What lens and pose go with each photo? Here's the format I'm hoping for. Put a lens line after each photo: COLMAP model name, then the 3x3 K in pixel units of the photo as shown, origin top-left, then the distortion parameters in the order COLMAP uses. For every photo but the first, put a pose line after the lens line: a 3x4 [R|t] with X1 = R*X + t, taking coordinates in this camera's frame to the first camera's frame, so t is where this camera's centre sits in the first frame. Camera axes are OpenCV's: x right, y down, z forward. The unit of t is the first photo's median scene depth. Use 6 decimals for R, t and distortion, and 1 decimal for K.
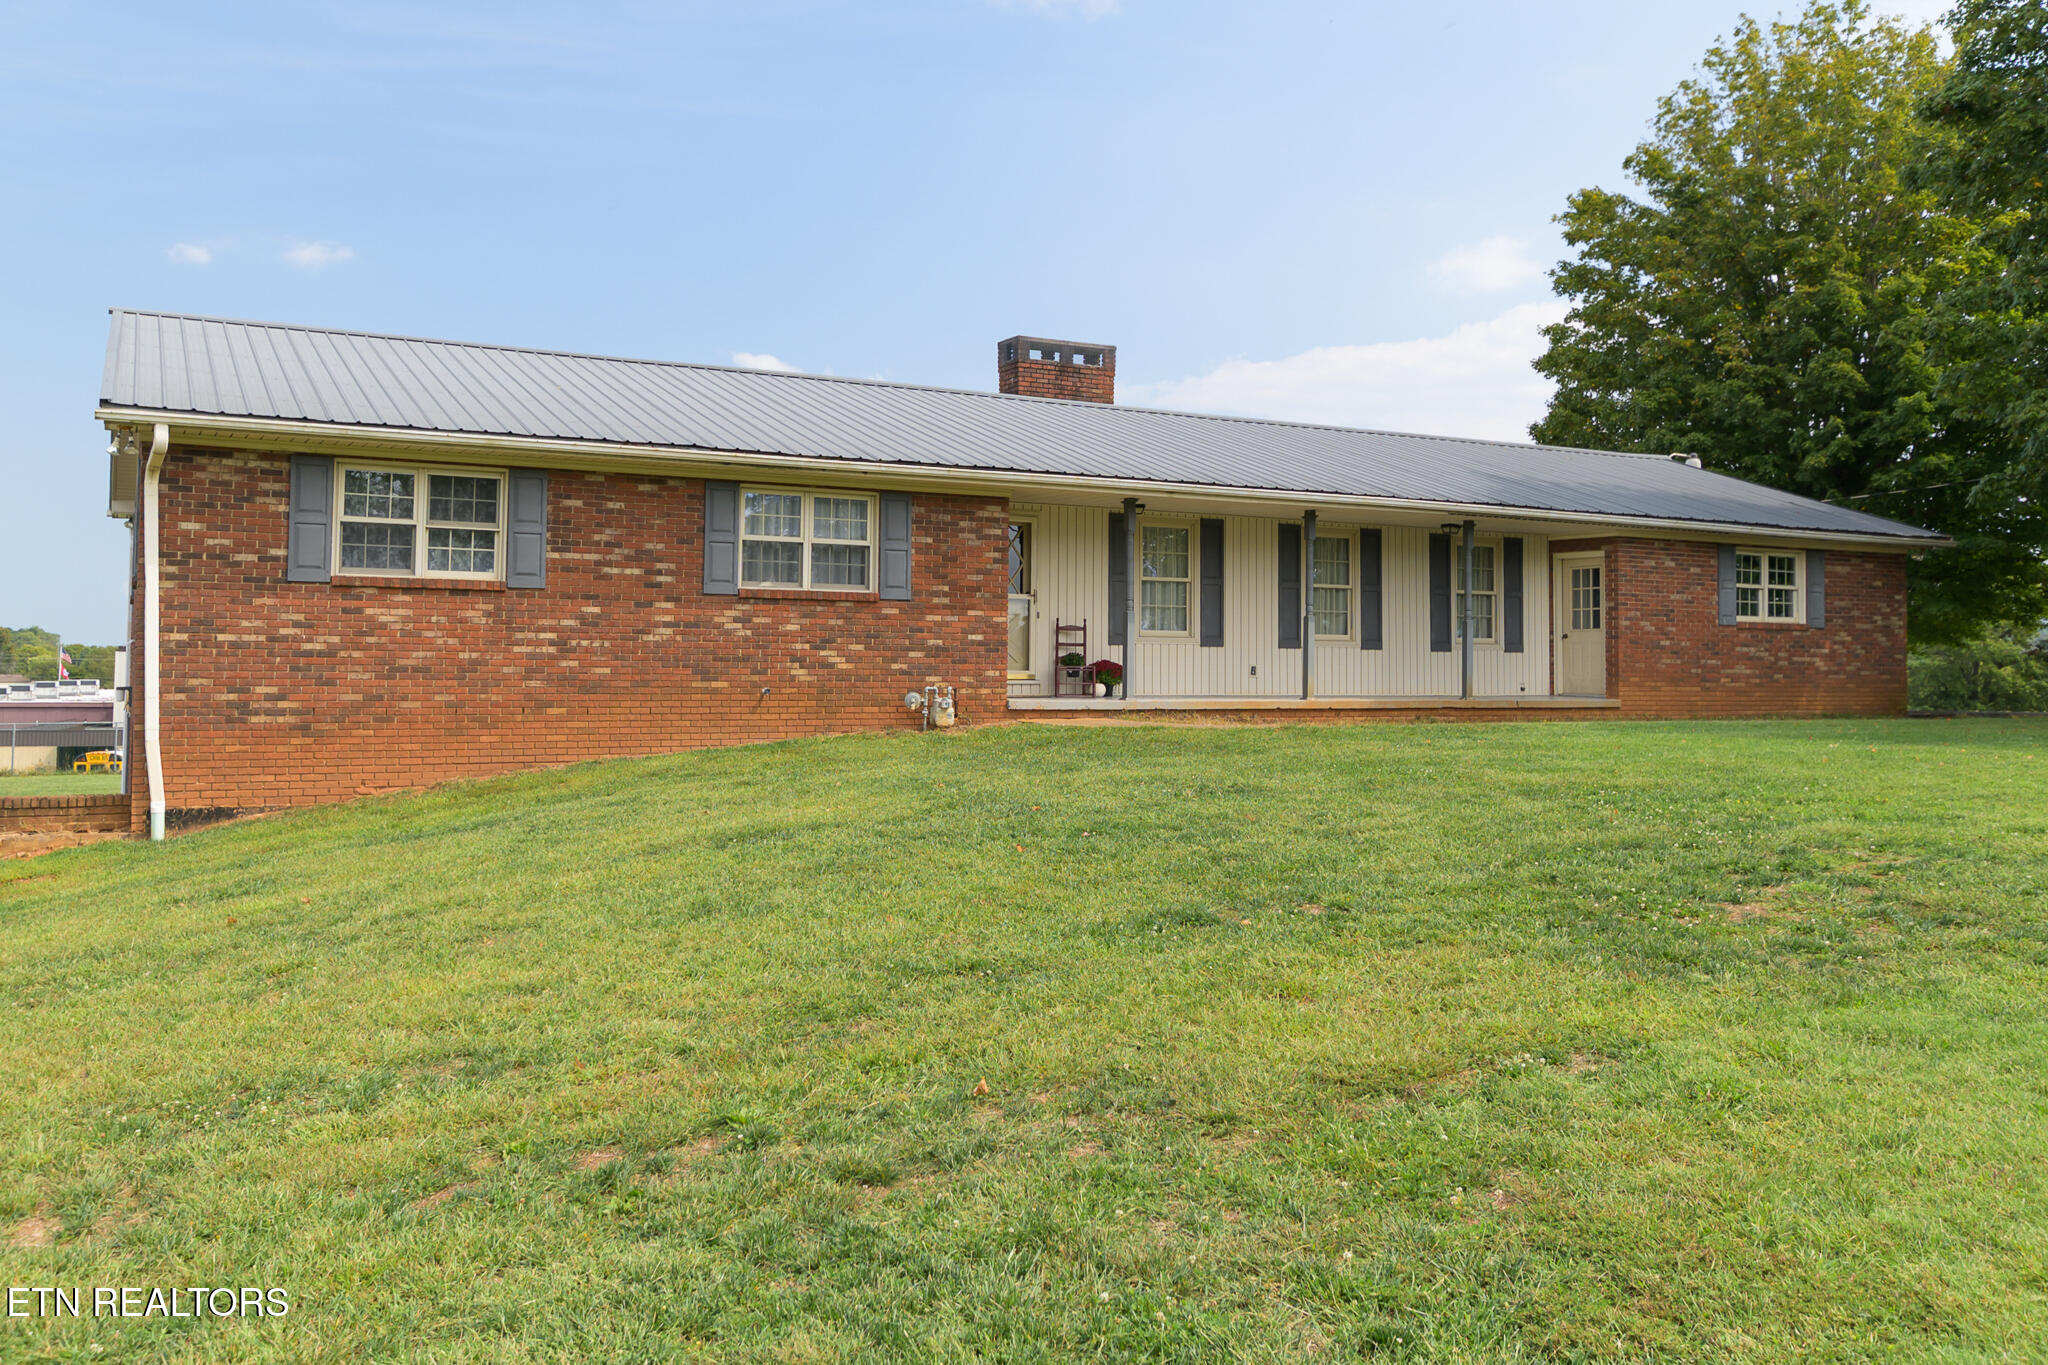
lens RADIAL K [[1665.4, 0, 1018.4], [0, 1665.4, 670.2], [0, 0, 1]] dist [-0.013548, -0.004458]
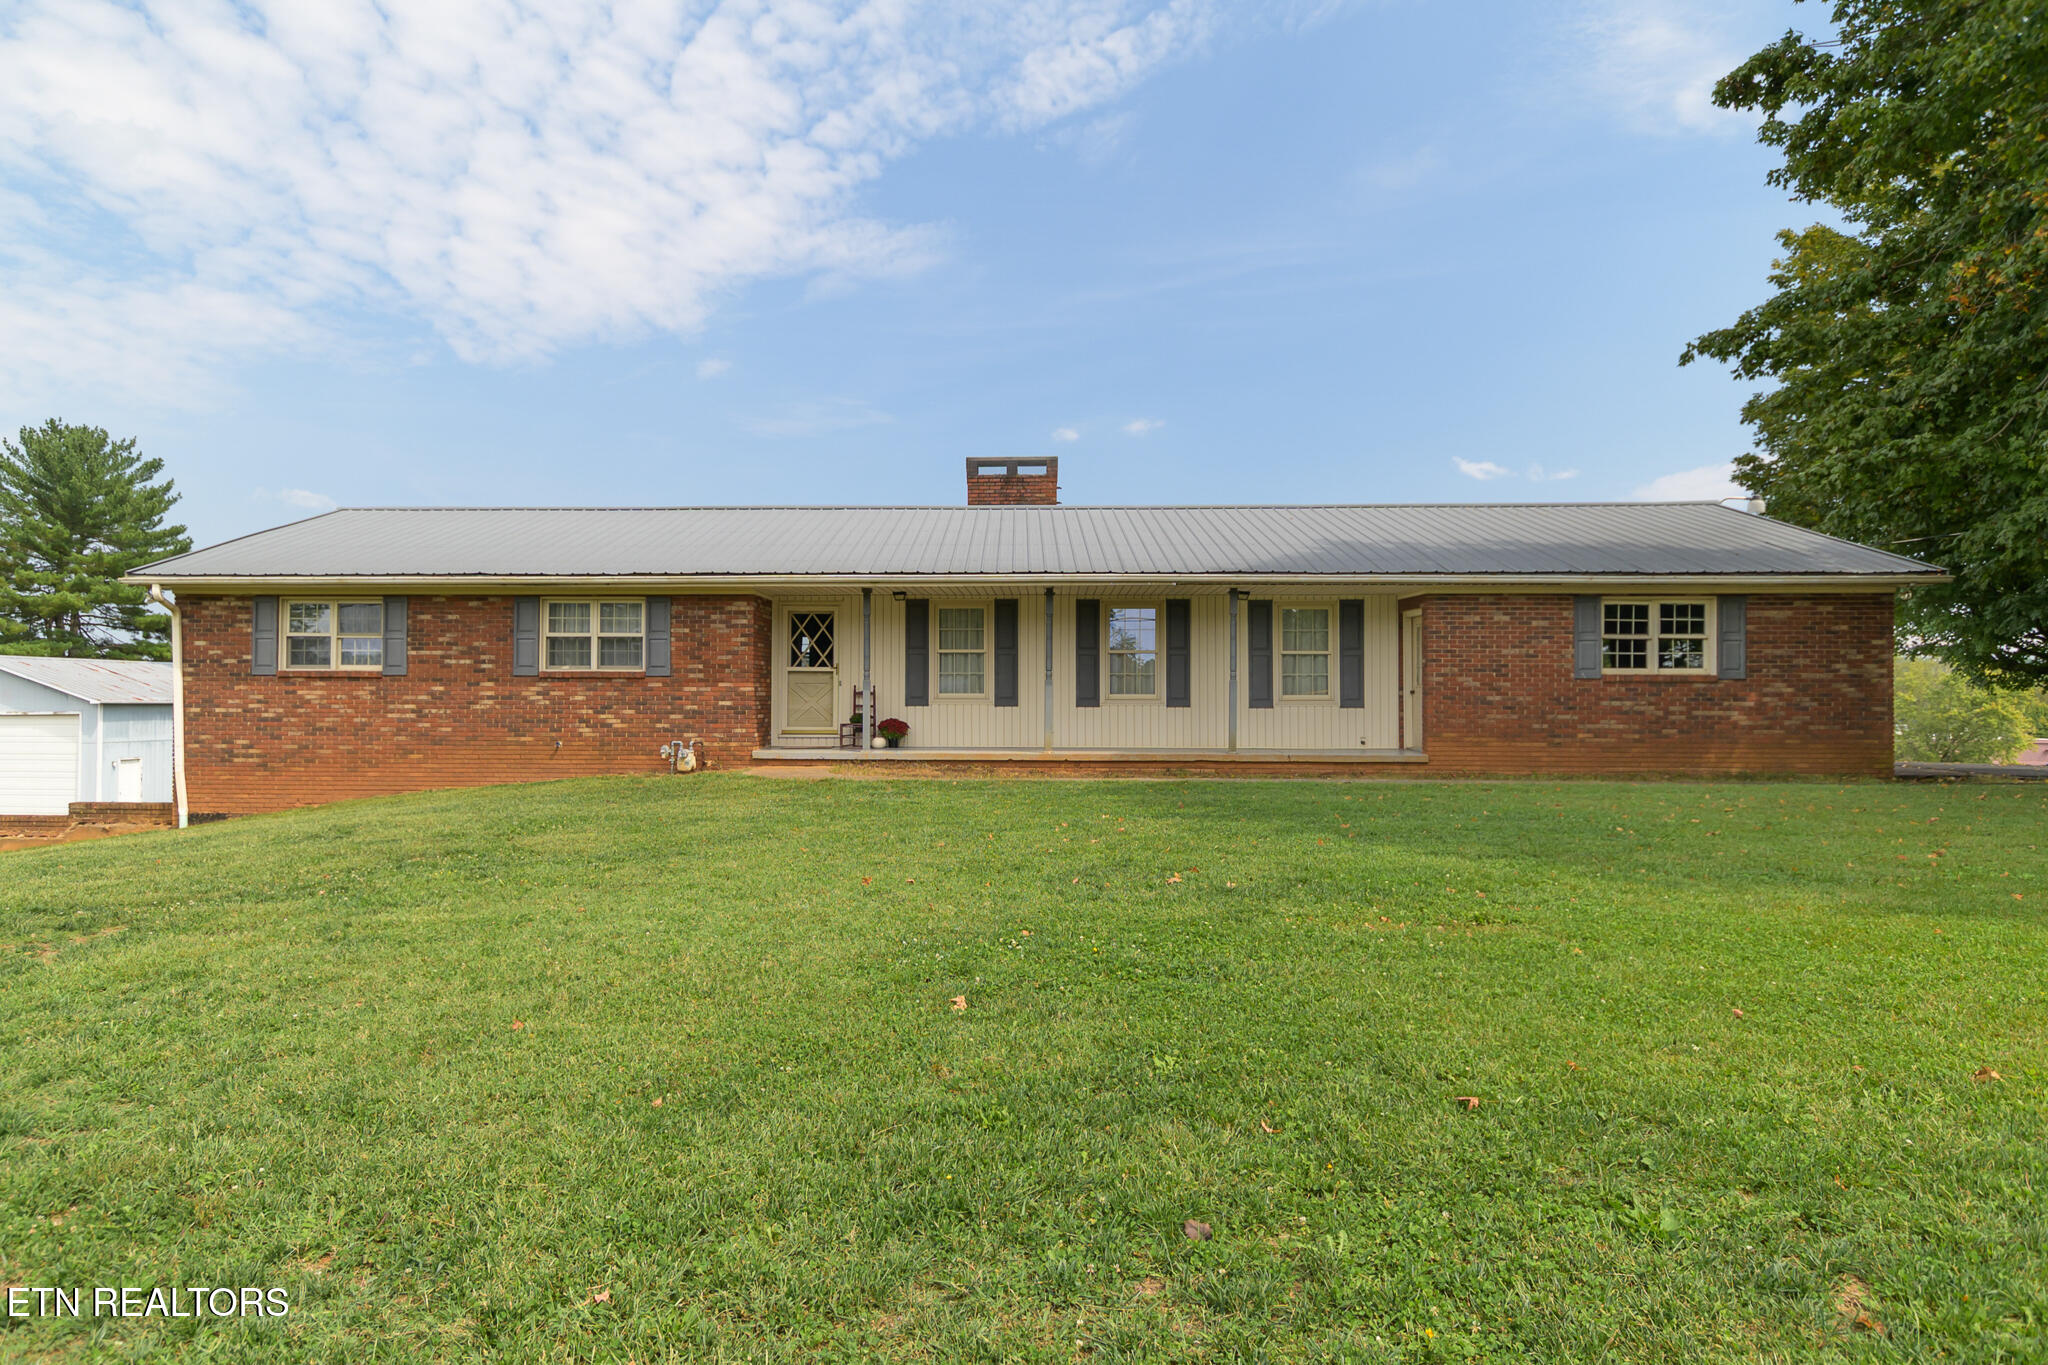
lens RADIAL K [[1214.7, 0, 1023.5], [0, 1214.7, 692.6], [0, 0, 1]] dist [-0.024946, 0.001984]
pose [[0.860914, -0.009327, -0.508665, 0.689474], [0.004082, 0.999926, -0.011426, -0.017067], [0.508734, 0.007761, 0.860889, 0.319514]]
